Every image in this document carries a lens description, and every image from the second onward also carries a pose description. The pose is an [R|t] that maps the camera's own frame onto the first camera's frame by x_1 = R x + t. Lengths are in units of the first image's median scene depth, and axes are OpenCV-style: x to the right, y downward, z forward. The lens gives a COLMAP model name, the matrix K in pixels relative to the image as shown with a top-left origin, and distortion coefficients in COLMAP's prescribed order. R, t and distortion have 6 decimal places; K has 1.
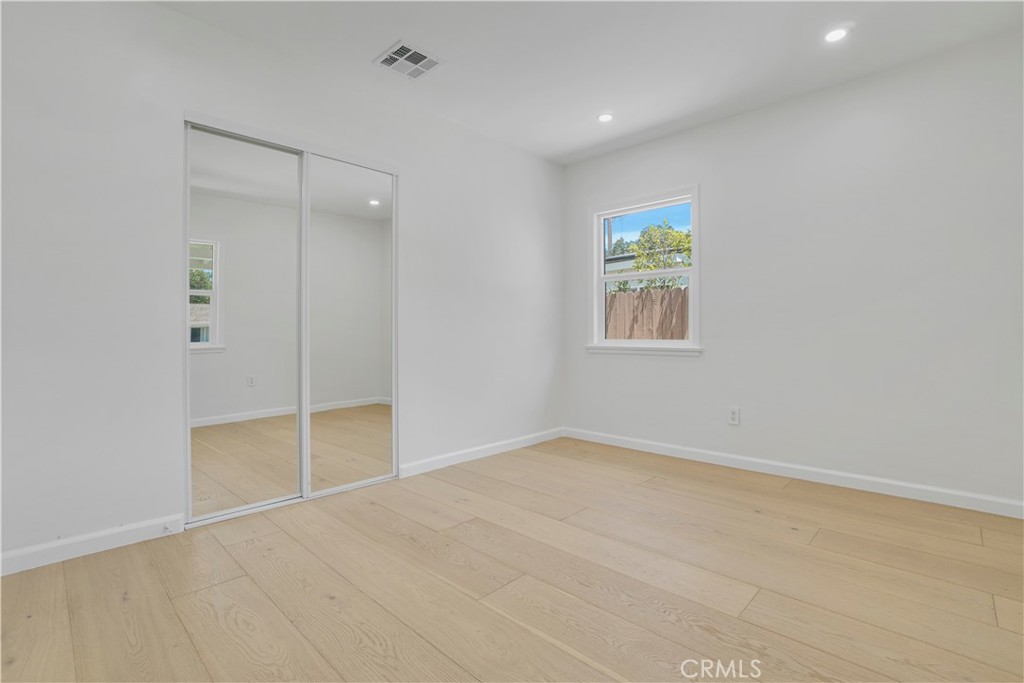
lens RADIAL K [[470.8, 0, 516.6], [0, 470.8, 336.3], [0, 0, 1]] dist [-0.000919, 0.000823]
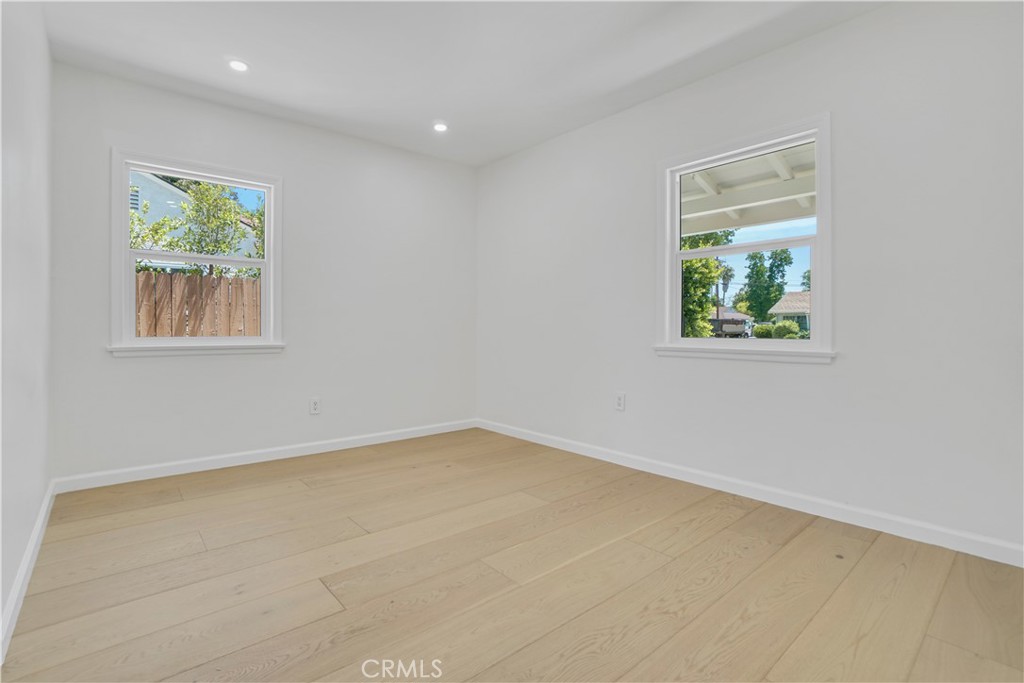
lens RADIAL K [[466.9, 0, 478.0], [0, 466.9, 339.6], [0, 0, 1]] dist [-0.001221, 0.000219]
pose [[0.136457, -0.008973, 0.990605, -0.802846], [-0.010245, 0.999893, 0.010468, -0.003285], [-0.990593, -0.011577, 0.136351, 0.678036]]
